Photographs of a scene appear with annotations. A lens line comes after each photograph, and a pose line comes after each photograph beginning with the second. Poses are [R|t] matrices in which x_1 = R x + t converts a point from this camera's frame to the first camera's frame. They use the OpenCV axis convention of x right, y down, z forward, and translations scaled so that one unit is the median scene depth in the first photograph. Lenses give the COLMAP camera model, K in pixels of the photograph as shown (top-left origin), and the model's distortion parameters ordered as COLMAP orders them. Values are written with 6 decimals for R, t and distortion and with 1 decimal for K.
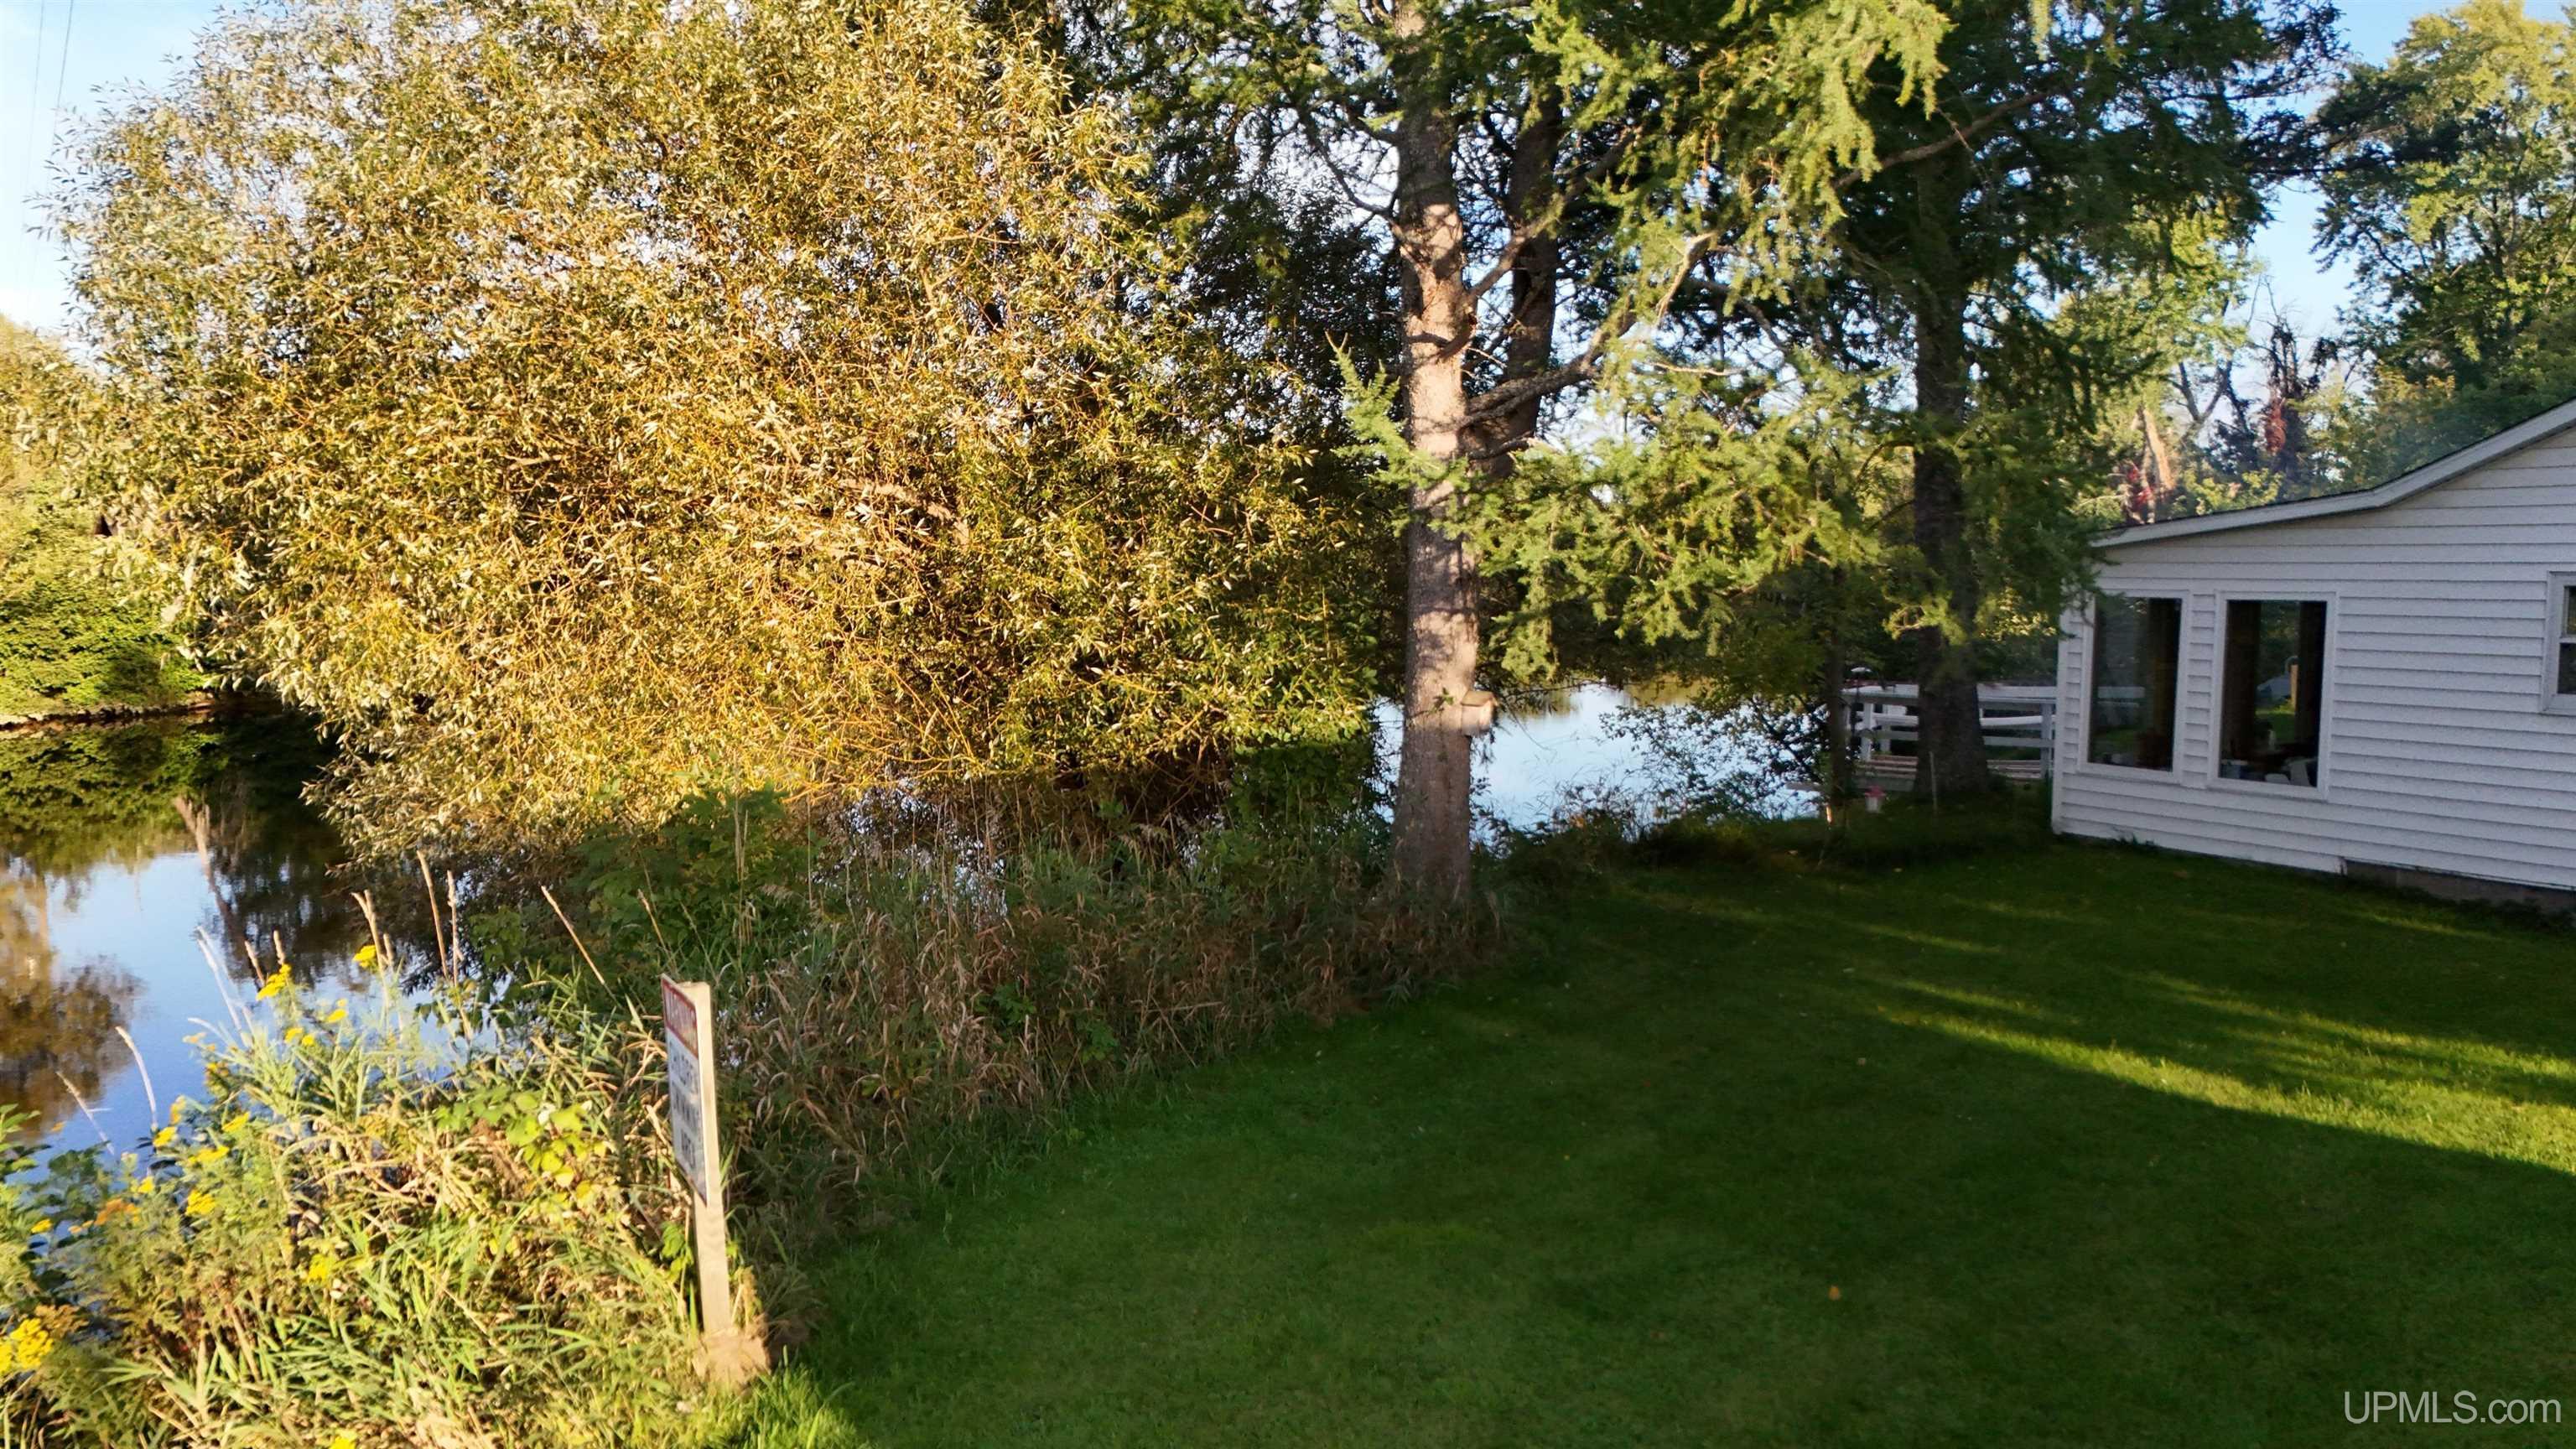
lens RADIAL K [[1845.4, 0, 1286.9], [0, 1845.4, 743.5], [0, 0, 1]] dist [0.031804, -0.000730]
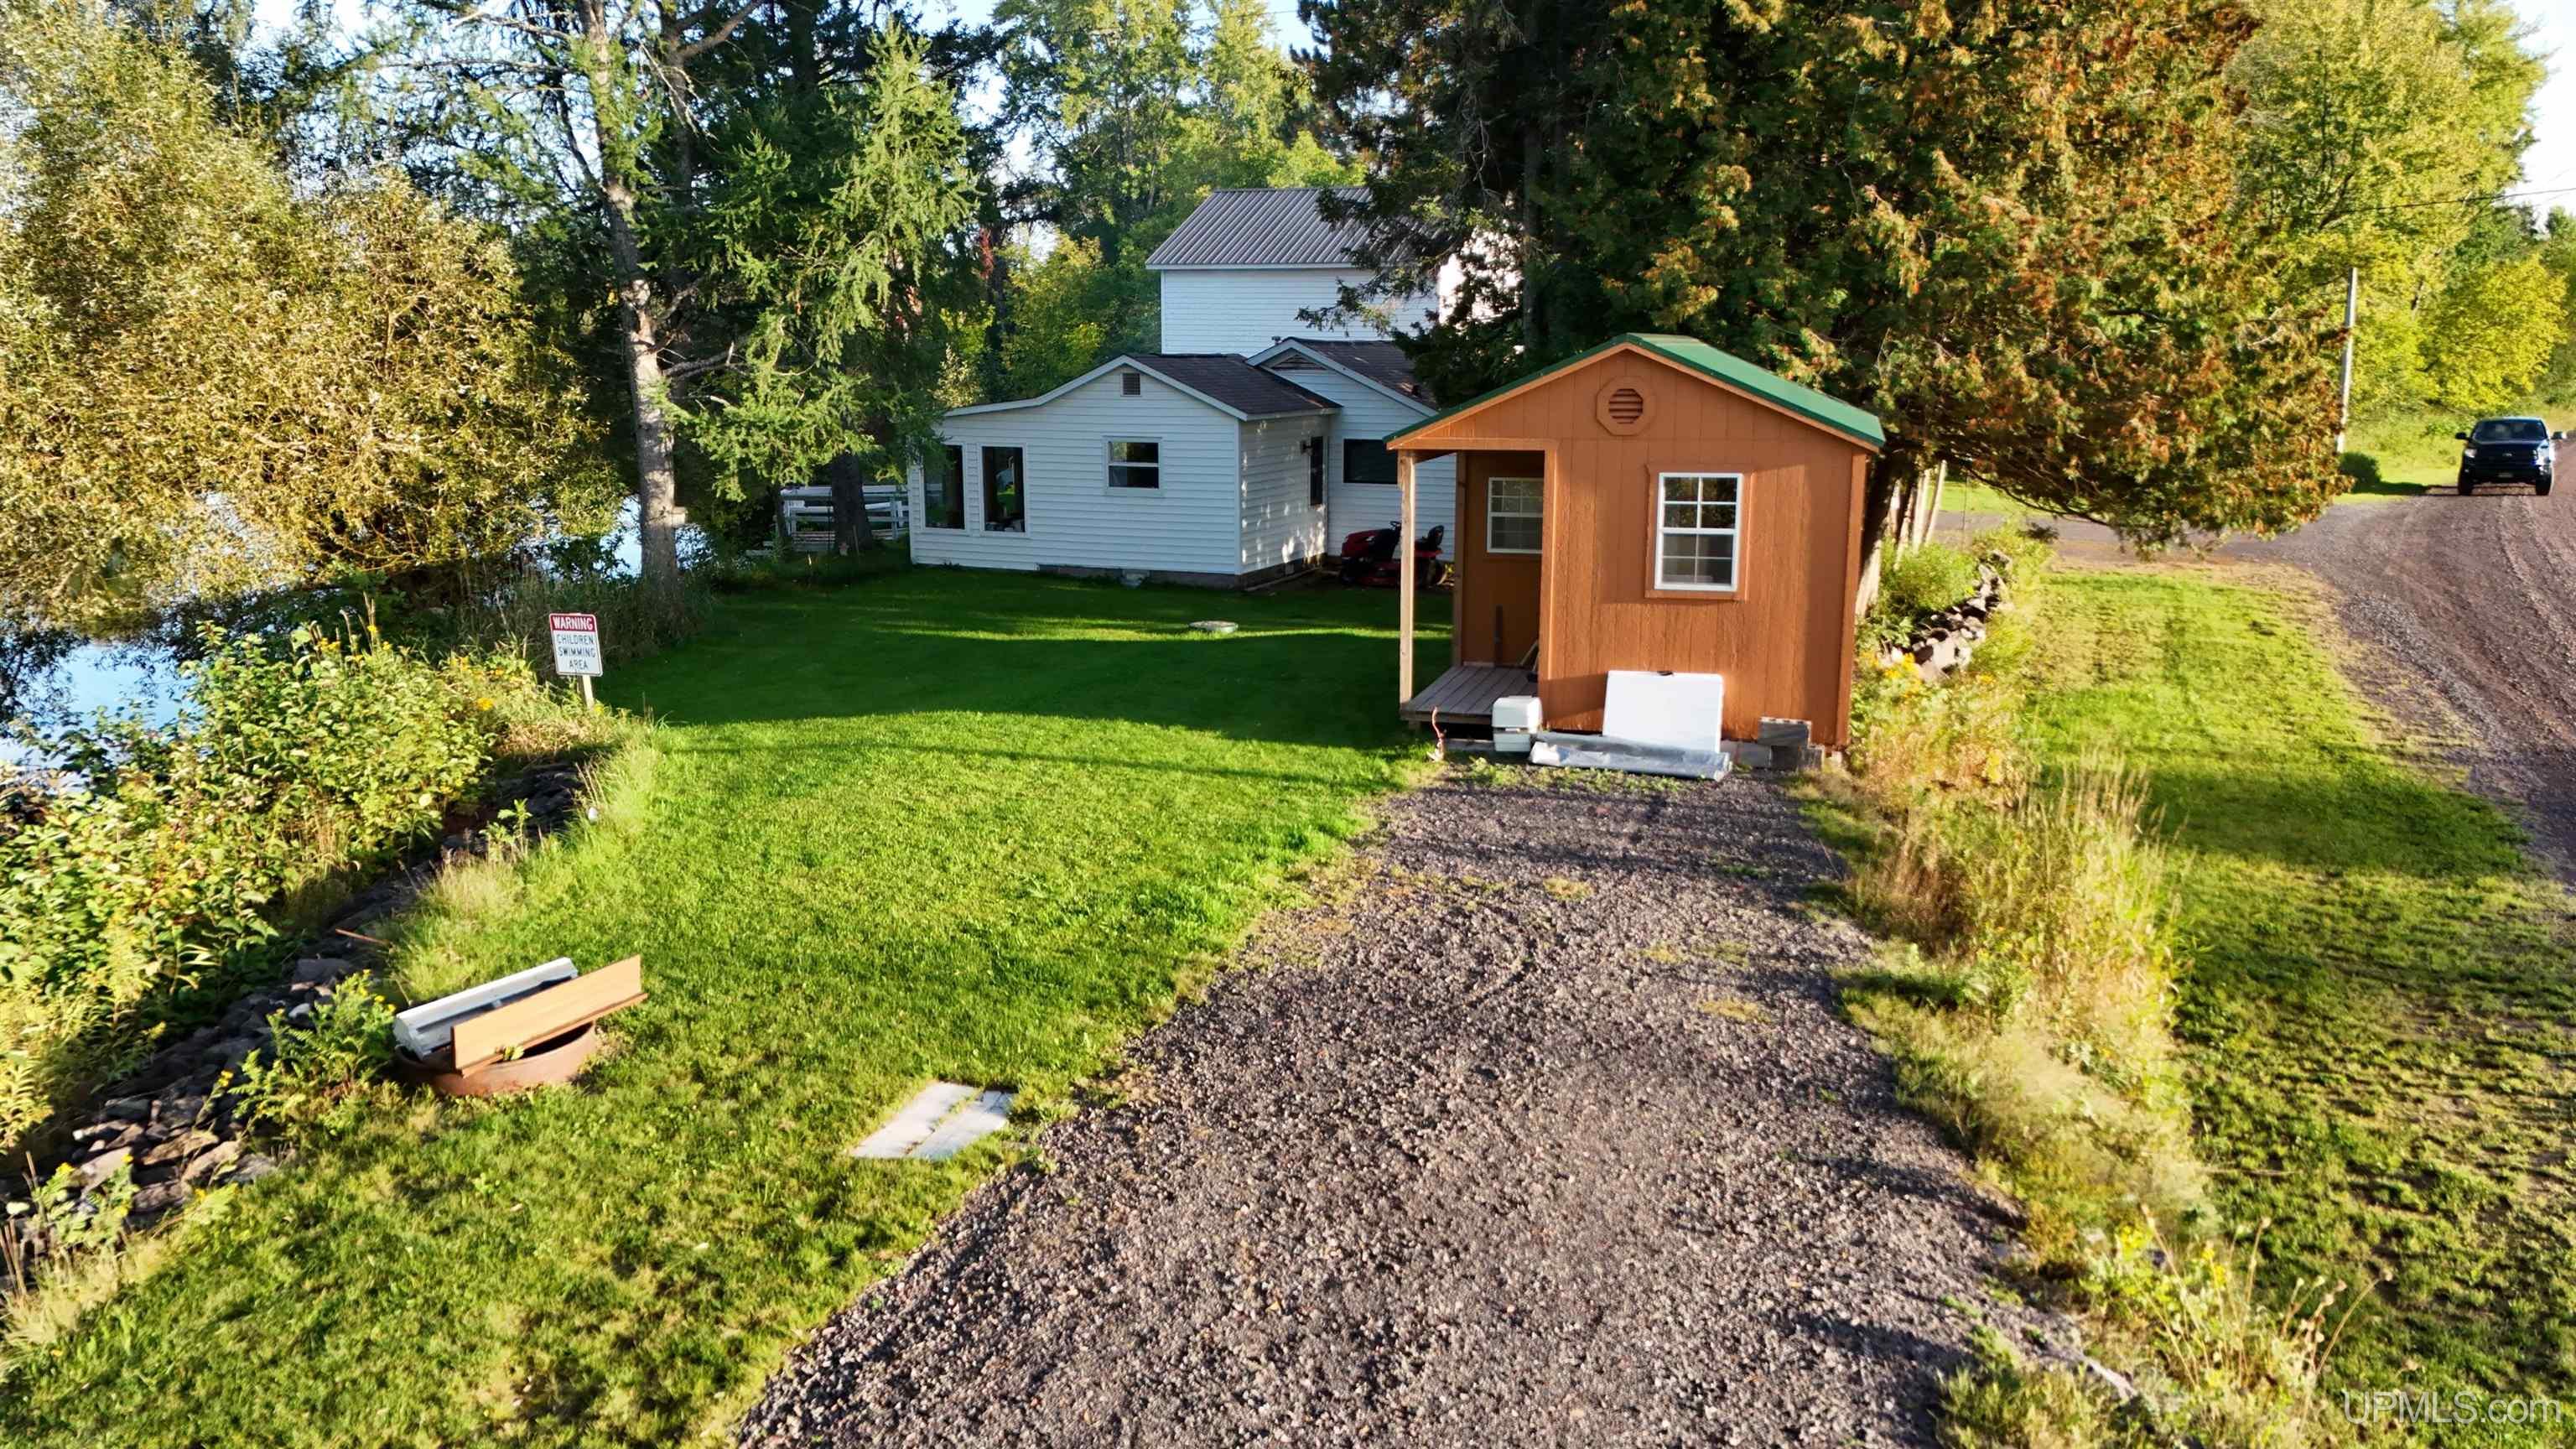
lens RADIAL K [[1845.4, 0, 1293.4], [0, 1845.4, 731.5], [0, 0, 1]] dist [0.031804, -0.000730]
pose [[0.799991, -0.121727, 0.587534, -0.464589], [0.057701, 0.990274, 0.126601, -0.001136], [-0.597230, -0.067378, 0.799235, -0.874086]]
